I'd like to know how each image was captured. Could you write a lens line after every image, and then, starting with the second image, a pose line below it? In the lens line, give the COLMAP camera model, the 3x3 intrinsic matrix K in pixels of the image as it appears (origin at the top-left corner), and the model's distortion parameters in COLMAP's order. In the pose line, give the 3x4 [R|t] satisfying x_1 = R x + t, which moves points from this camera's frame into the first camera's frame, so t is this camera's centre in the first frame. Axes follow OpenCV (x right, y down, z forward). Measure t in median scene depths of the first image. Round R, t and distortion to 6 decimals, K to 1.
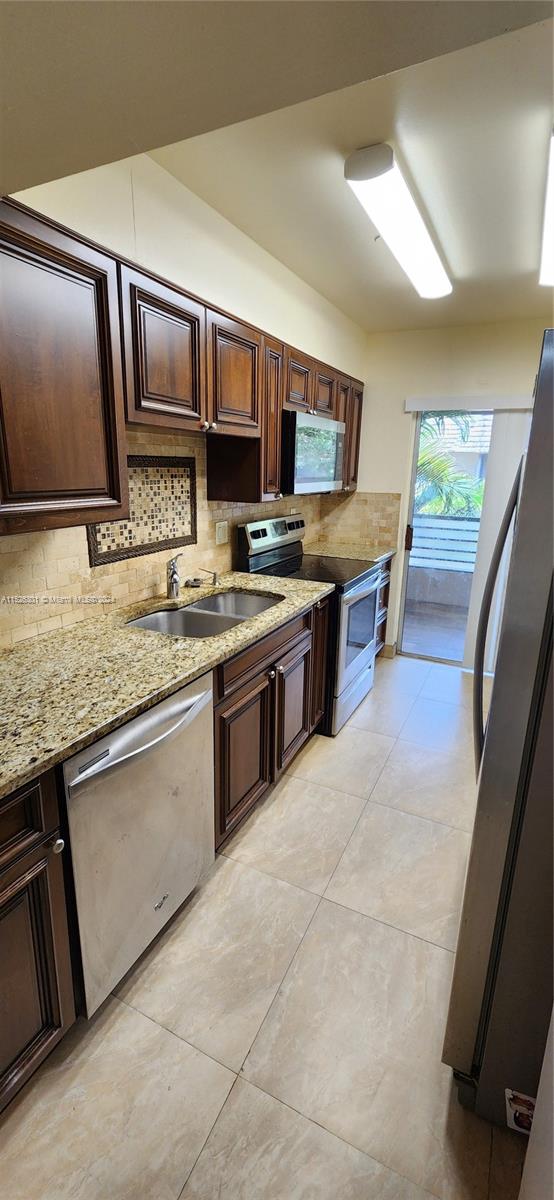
lens RADIAL K [[493.0, 0, 277.0], [0, 493.0, 600.0], [0, 0, 1]] dist [-0.000286, -0.000271]
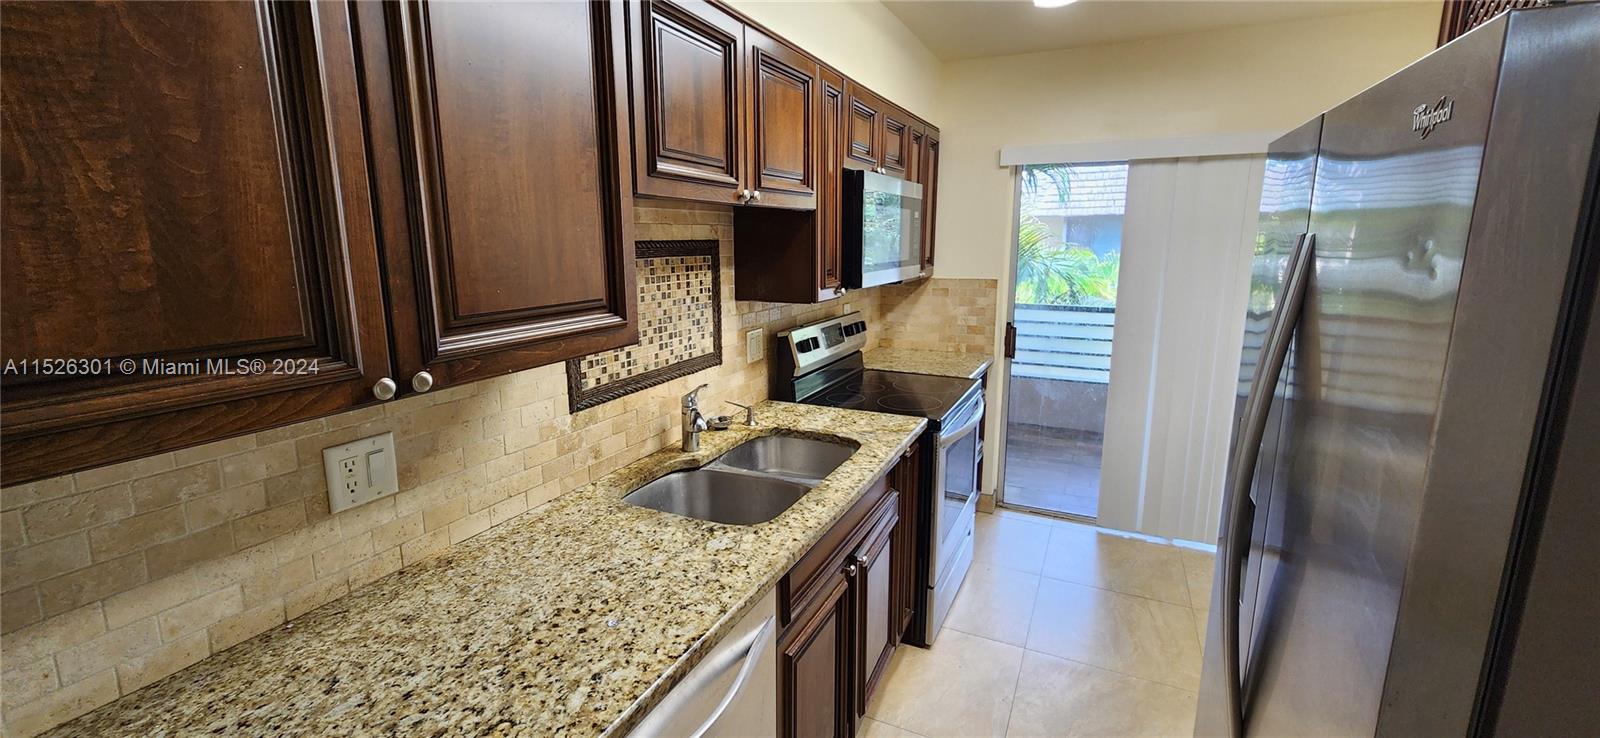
lens RADIAL K [[657.3, 0, 795.5], [0, 657.3, 364.7], [0, 0, 1]] dist [-0.000286, -0.000271]
pose [[0.999682, -0.024737, 0.004800, -0.077280], [0.025024, 0.996943, -0.074023, -0.053000], [-0.002954, 0.074119, 0.997245, 0.119860]]
